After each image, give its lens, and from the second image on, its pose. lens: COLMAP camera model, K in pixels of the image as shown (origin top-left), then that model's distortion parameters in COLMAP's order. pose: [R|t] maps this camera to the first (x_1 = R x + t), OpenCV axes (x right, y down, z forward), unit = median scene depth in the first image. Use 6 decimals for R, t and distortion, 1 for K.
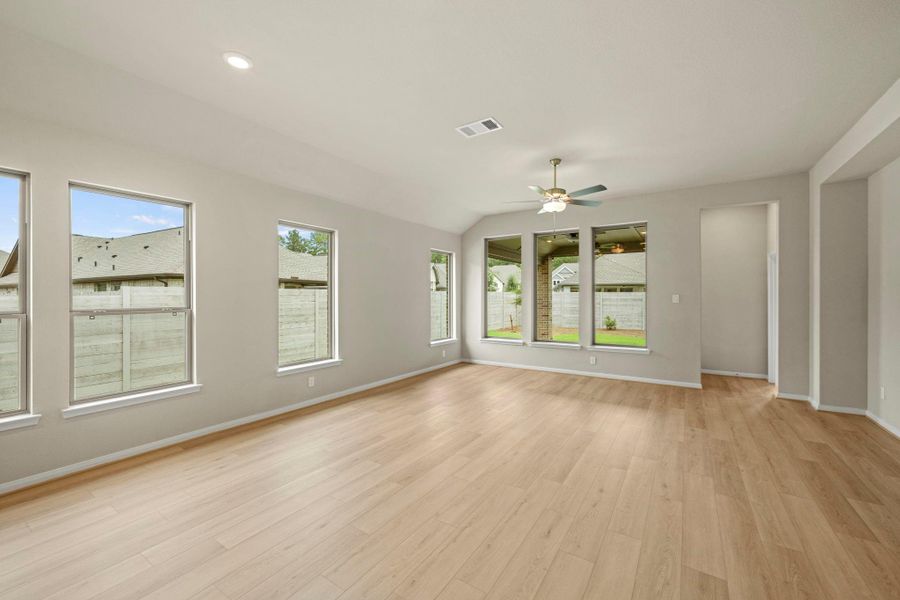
lens RADIAL K [[364.3, 0, 450.2], [0, 364.3, 298.1], [0, 0, 1]] dist [-0.004730, -0.000007]
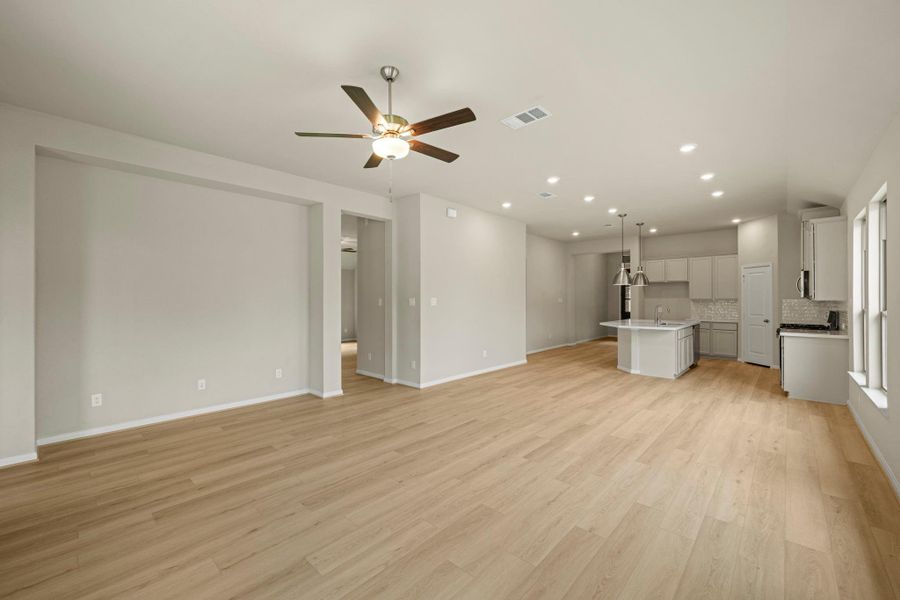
lens RADIAL K [[364.3, 0, 445.6], [0, 364.3, 298.2], [0, 0, 1]] dist [-0.004730, -0.000007]
pose [[-0.983935, 0.002482, 0.178511, 0.075507], [0.003583, 0.999977, 0.005842, -0.008205], [-0.178492, 0.006388, -0.983921, 1.262829]]
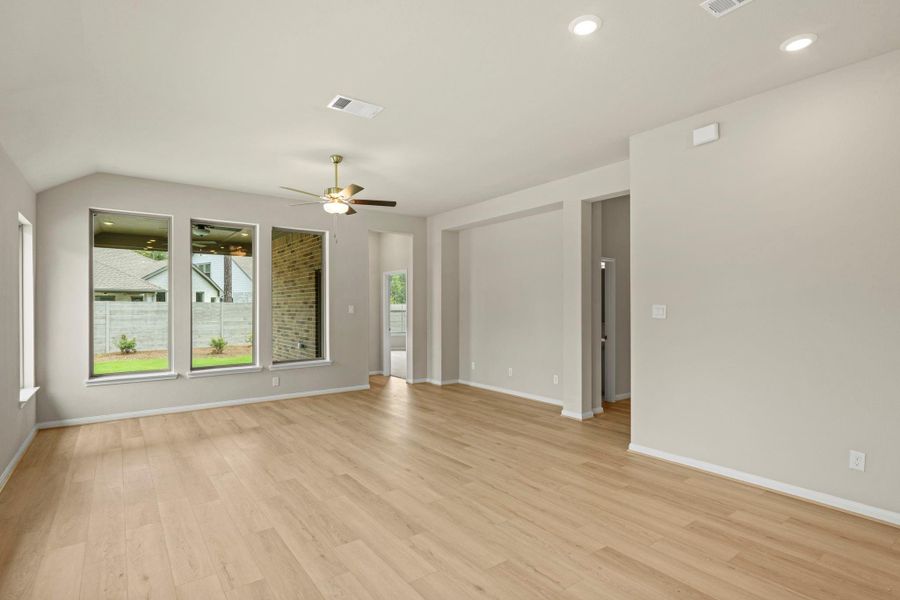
lens RADIAL K [[449.2, 0, 447.6], [0, 449.2, 301.4], [0, 0, 1]] dist [-0.004879, -0.000097]
pose [[0.347467, 0.009943, 0.937640, -0.530289], [0.006667, 0.999892, -0.013073, -0.001433], [-0.937669, 0.010793, 0.347363, 0.284657]]
